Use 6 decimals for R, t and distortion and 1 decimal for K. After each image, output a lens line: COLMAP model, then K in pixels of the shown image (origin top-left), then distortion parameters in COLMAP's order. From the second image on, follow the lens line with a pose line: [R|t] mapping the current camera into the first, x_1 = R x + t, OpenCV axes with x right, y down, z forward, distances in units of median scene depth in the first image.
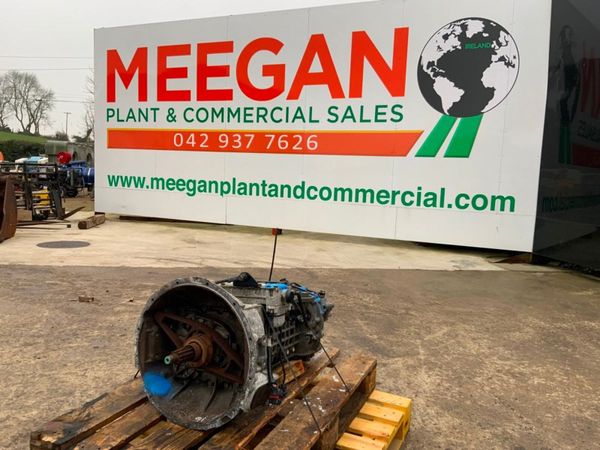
lens RADIAL K [[498.6, 0, 300.0], [0, 498.6, 225.0], [0, 0, 1]] dist [0.057895, -0.115800]
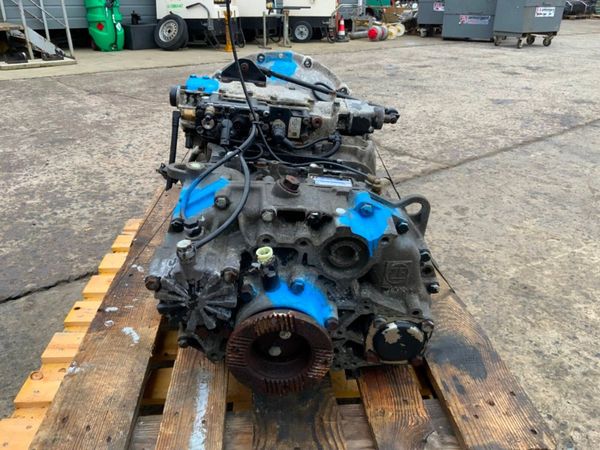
lens RADIAL K [[498.6, 0, 300.0], [0, 498.6, 225.0], [0, 0, 1]] dist [0.057895, -0.115800]
pose [[-0.874918, 0.154469, -0.458975, 0.094347], [-0.101476, 0.868245, 0.485648, -0.024121], [0.473520, 0.471477, -0.743968, 0.971382]]
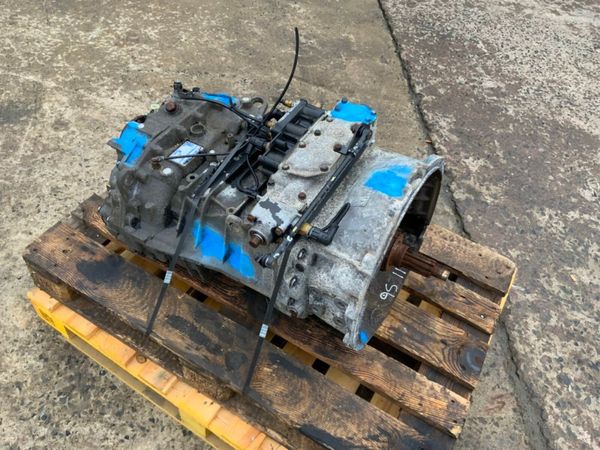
lens RADIAL K [[498.6, 0, 300.0], [0, 498.6, 225.0], [0, 0, 1]] dist [0.057895, -0.115800]
pose [[0.102915, -0.766052, 0.634487, -0.366466], [-0.005508, 0.637425, 0.770493, -0.183996], [-0.994675, -0.082790, 0.061381, 0.617329]]
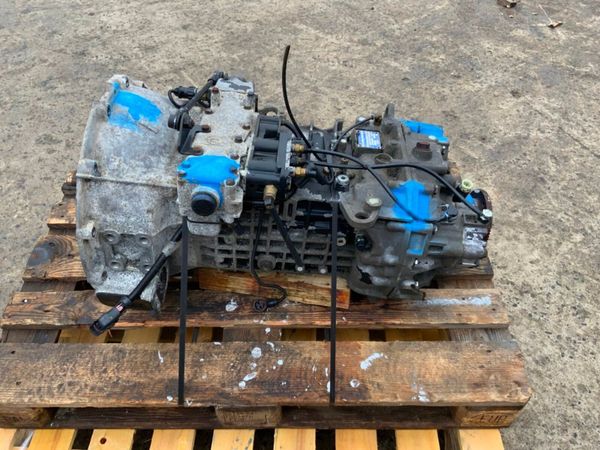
lens RADIAL K [[498.6, 0, 300.0], [0, 498.6, 225.0], [0, 0, 1]] dist [0.057895, -0.115800]
pose [[0.402336, 0.630157, -0.664100, 0.213133], [-0.076391, 0.745981, 0.661572, -0.103800], [0.912299, -0.215443, 0.348273, 0.544327]]
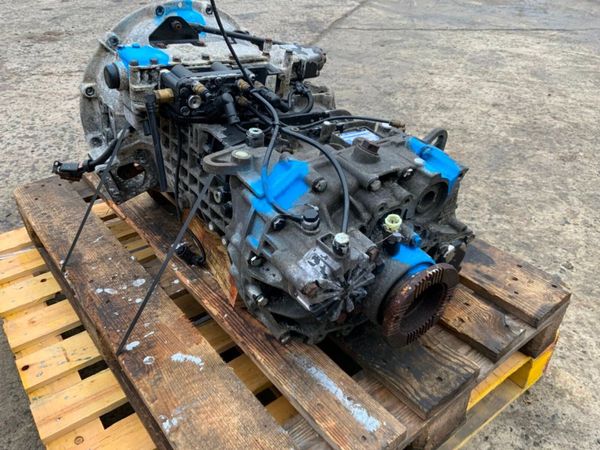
lens RADIAL K [[498.6, 0, 300.0], [0, 498.6, 225.0], [0, 0, 1]] dist [0.057895, -0.115800]
pose [[-0.464590, 0.452527, -0.761167, 0.208745], [-0.108703, 0.823920, 0.556183, -0.022390], [0.878828, 0.341139, -0.333594, 0.831540]]
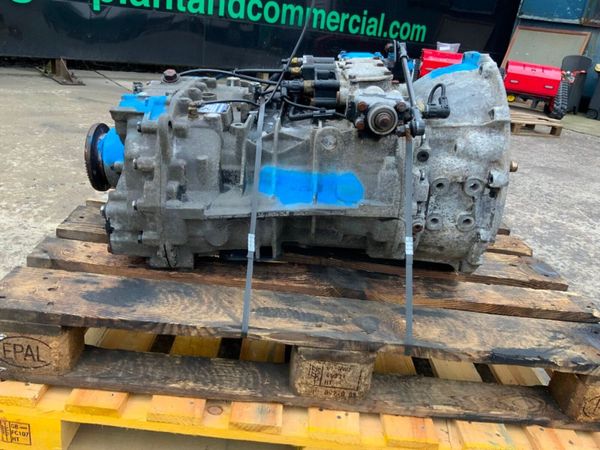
lens RADIAL K [[498.6, 0, 300.0], [0, 498.6, 225.0], [0, 0, 1]] dist [0.057895, -0.115800]
pose [[-0.424683, -0.434946, 0.794019, -0.398057], [-0.051610, 0.887242, 0.458408, 0.010136], [-0.903870, 0.153699, -0.399244, 0.839212]]
